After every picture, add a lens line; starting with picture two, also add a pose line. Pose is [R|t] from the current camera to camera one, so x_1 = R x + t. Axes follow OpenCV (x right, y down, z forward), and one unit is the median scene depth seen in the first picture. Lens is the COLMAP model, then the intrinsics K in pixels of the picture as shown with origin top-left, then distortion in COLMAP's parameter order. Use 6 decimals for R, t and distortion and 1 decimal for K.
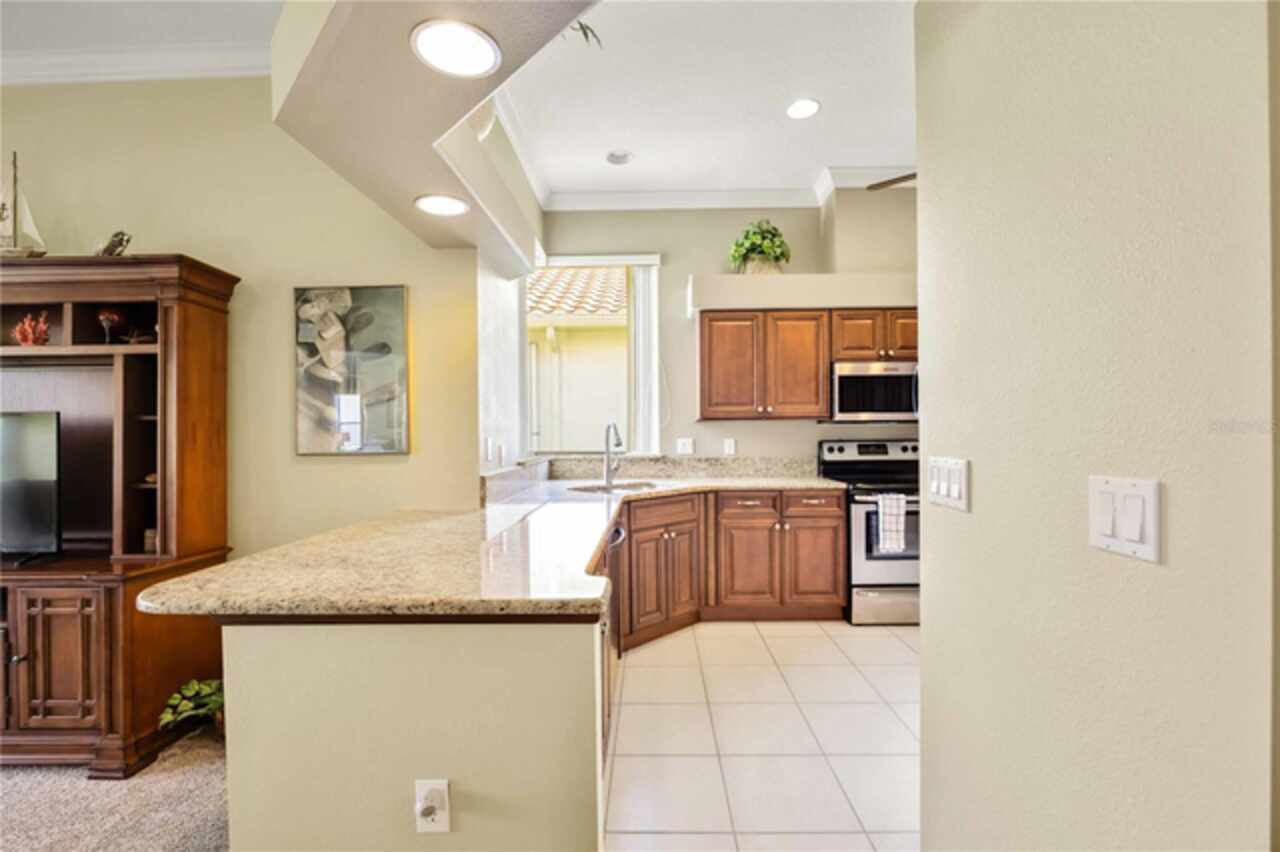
lens RADIAL K [[537.9, 0, 638.0], [0, 537.9, 433.9], [0, 0, 1]] dist [-0.000612, -0.000076]
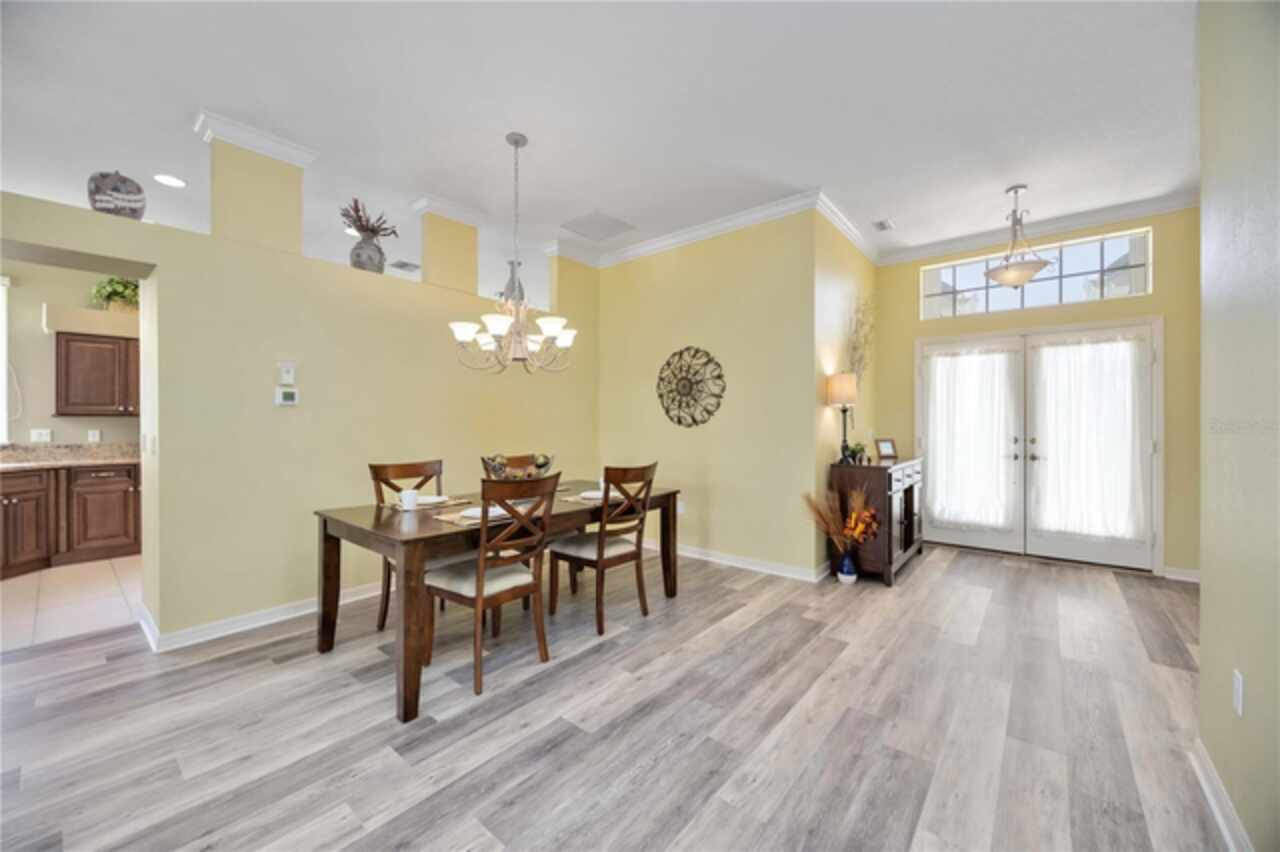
lens RADIAL K [[487.7, 0, 636.1], [0, 487.7, 424.9], [0, 0, 1]] dist [-0.005211, 0.000527]
pose [[0.618309, 0.006511, 0.785908, 0.068565], [-0.001680, 0.999974, -0.006962, 0.003174], [-0.785934, 0.002984, 0.618304, -0.911631]]
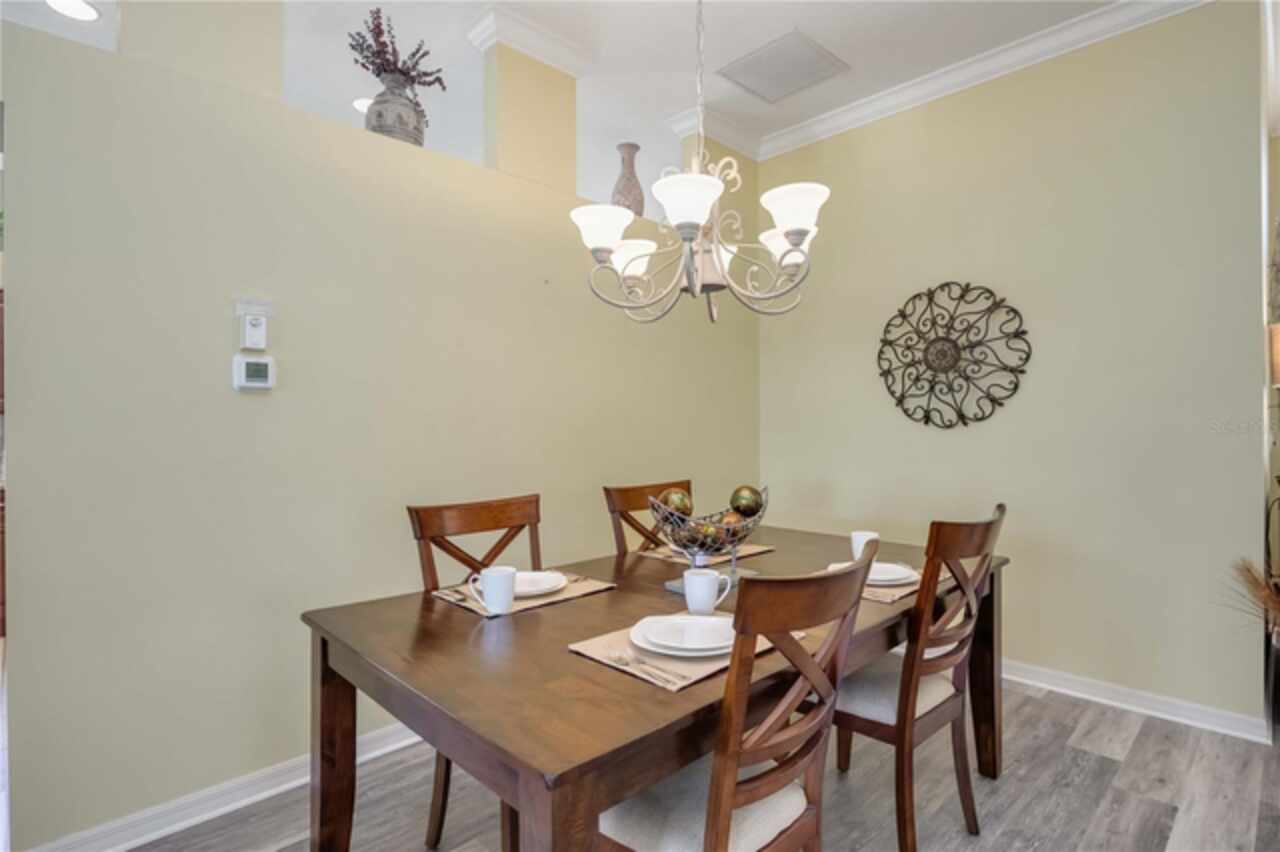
lens RADIAL K [[641.4, 0, 642.8], [0, 641.4, 419.2], [0, 0, 1]] dist [-0.003004, 0.000506]
pose [[0.693527, 0.011841, 0.720333, 0.193841], [0.001586, 0.999837, -0.017962, 0.002486], [-0.720429, 0.013599, 0.693396, -0.539987]]
